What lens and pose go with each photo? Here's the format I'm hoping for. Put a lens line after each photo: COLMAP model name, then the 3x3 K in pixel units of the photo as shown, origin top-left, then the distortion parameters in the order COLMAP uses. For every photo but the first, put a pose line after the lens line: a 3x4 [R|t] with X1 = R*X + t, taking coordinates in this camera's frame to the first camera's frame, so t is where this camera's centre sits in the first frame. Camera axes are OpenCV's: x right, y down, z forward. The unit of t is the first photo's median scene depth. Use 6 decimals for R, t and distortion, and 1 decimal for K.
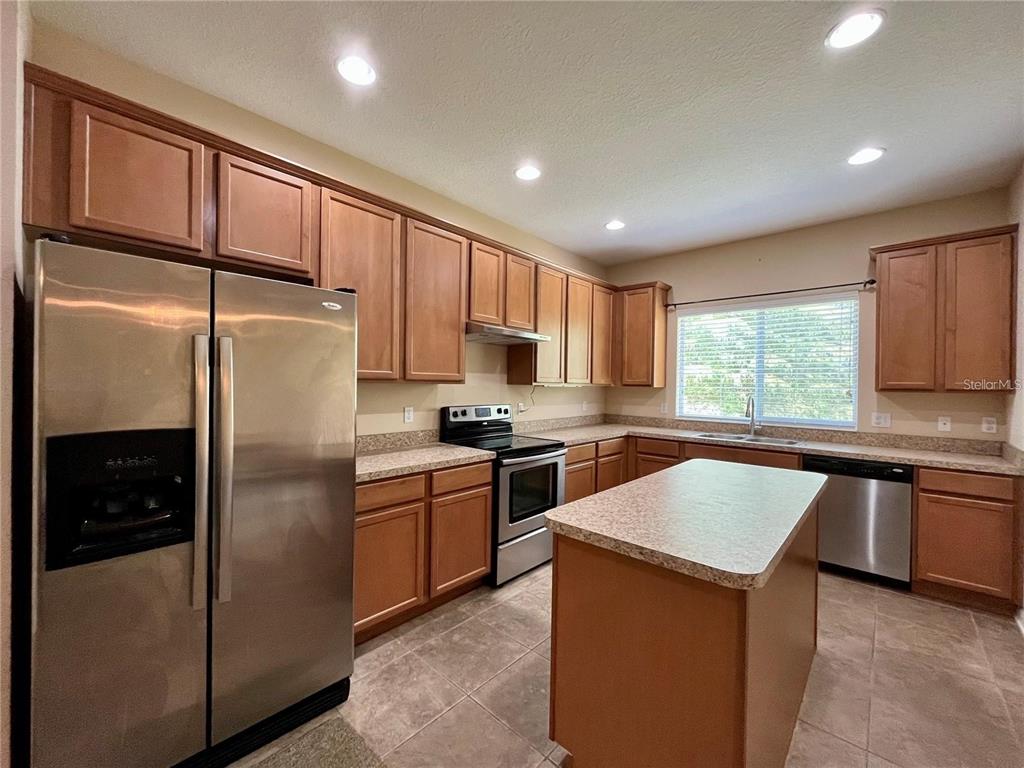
lens RADIAL K [[411.0, 0, 512.0], [0, 411.0, 384.0], [0, 0, 1]] dist [-0.001178, -0.000064]
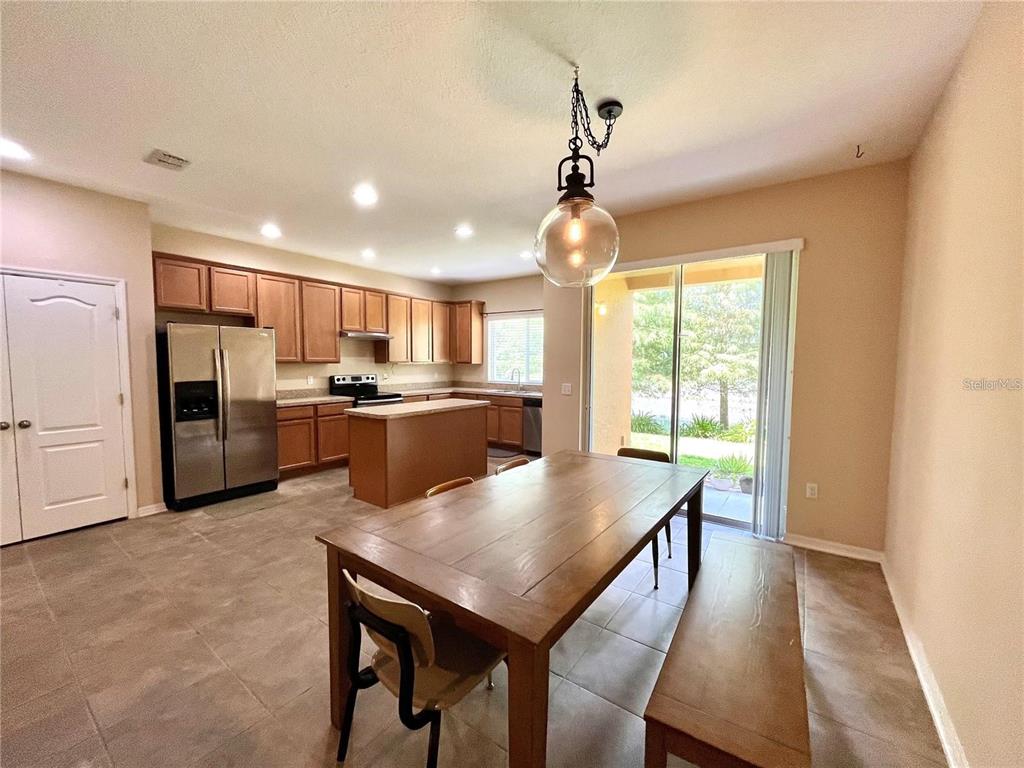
lens RADIAL K [[411.0, 0, 512.0], [0, 411.0, 384.0], [0, 0, 1]] dist [-0.001178, -0.000064]
pose [[0.993056, -0.012775, 0.116943, 0.421122], [0.005757, 0.998172, 0.060157, -0.013758], [-0.117497, -0.059066, 0.991315, -0.920119]]
